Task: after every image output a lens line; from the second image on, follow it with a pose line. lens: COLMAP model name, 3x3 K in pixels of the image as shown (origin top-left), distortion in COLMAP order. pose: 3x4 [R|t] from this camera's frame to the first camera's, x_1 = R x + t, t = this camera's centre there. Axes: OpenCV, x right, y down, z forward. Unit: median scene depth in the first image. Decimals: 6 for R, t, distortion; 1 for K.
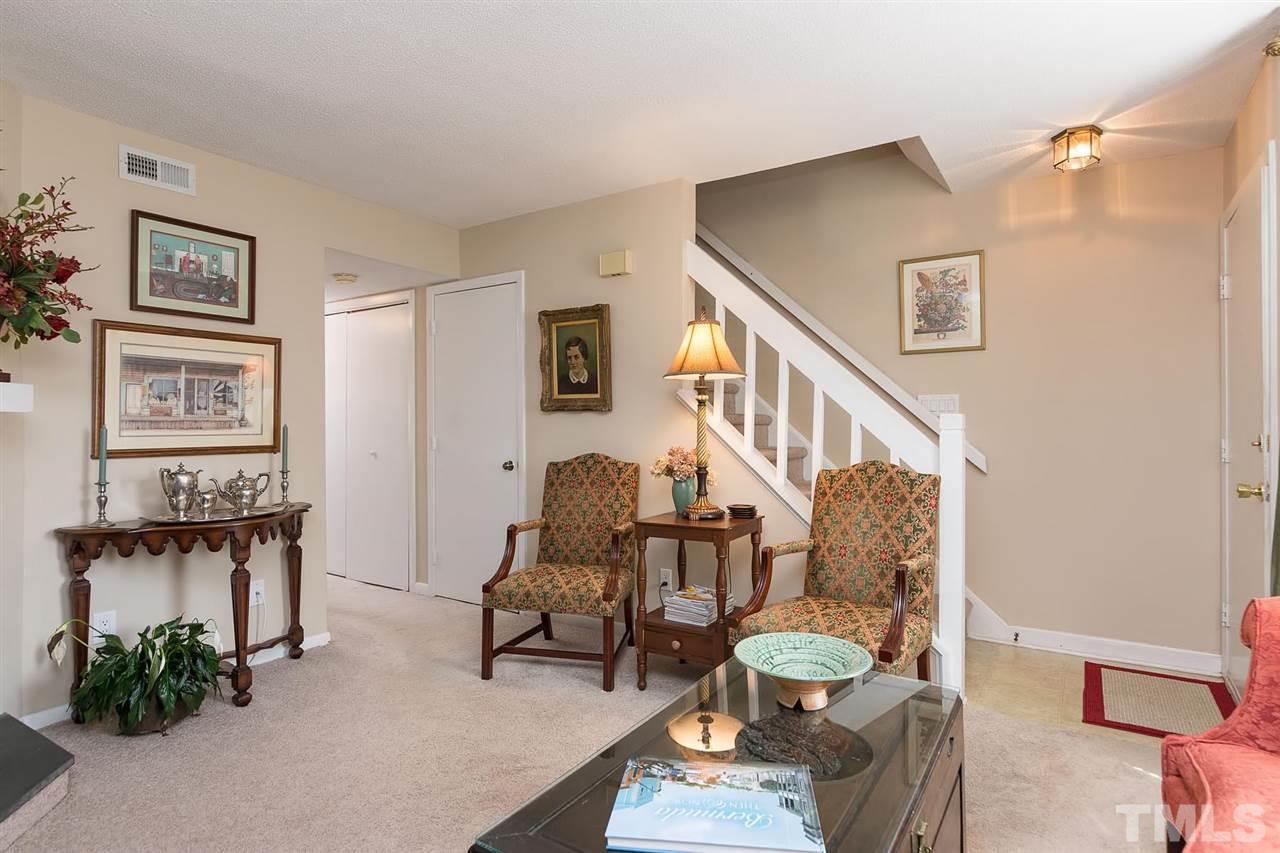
lens RADIAL K [[697.3, 0, 632.4], [0, 697.3, 427.8], [0, 0, 1]] dist [-0.002529, -0.000101]
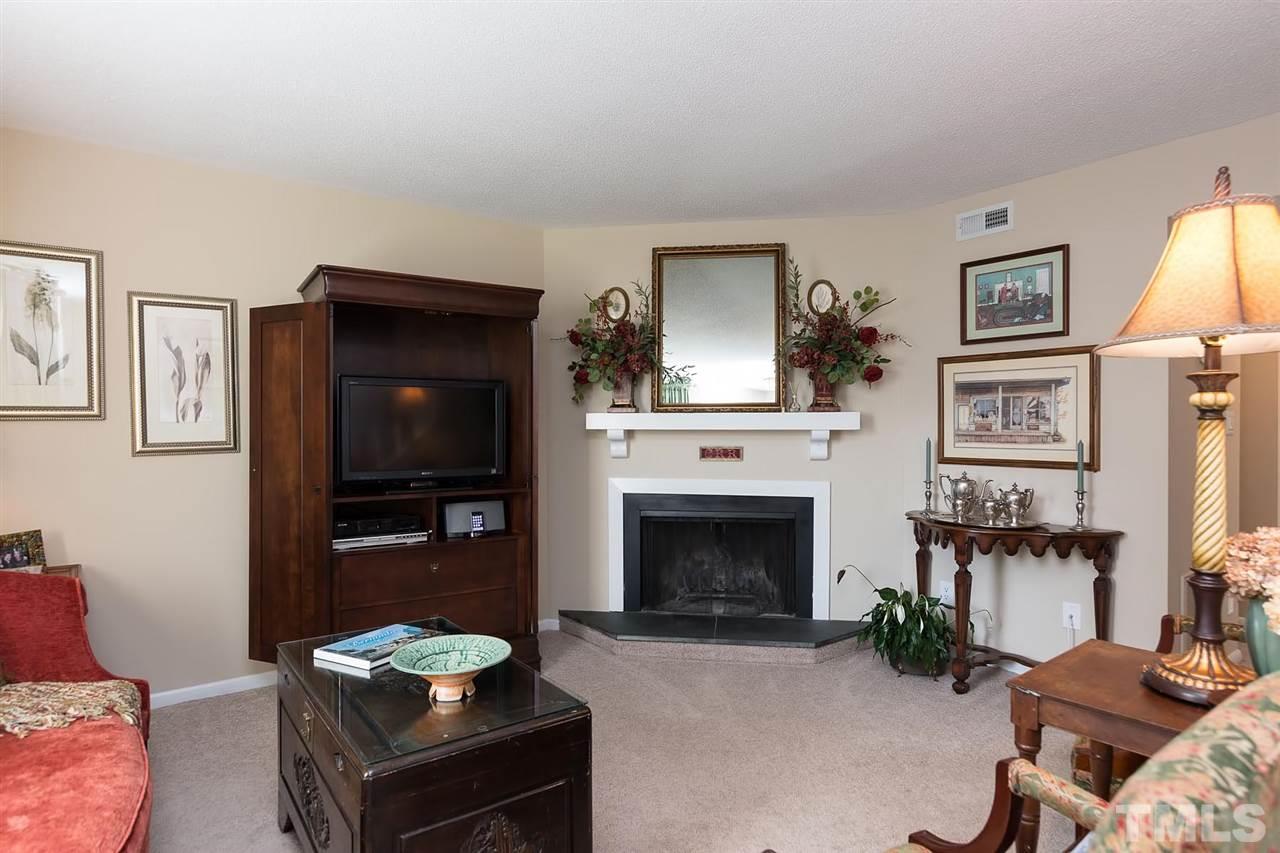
lens RADIAL K [[697.3, 0, 632.3], [0, 697.3, 422.7], [0, 0, 1]] dist [-0.002529, -0.000101]
pose [[-0.348161, -0.002593, -0.937431, 0.595301], [-0.006892, 0.999976, -0.000206, -0.025394], [0.937409, 0.006389, -0.348170, 0.818180]]
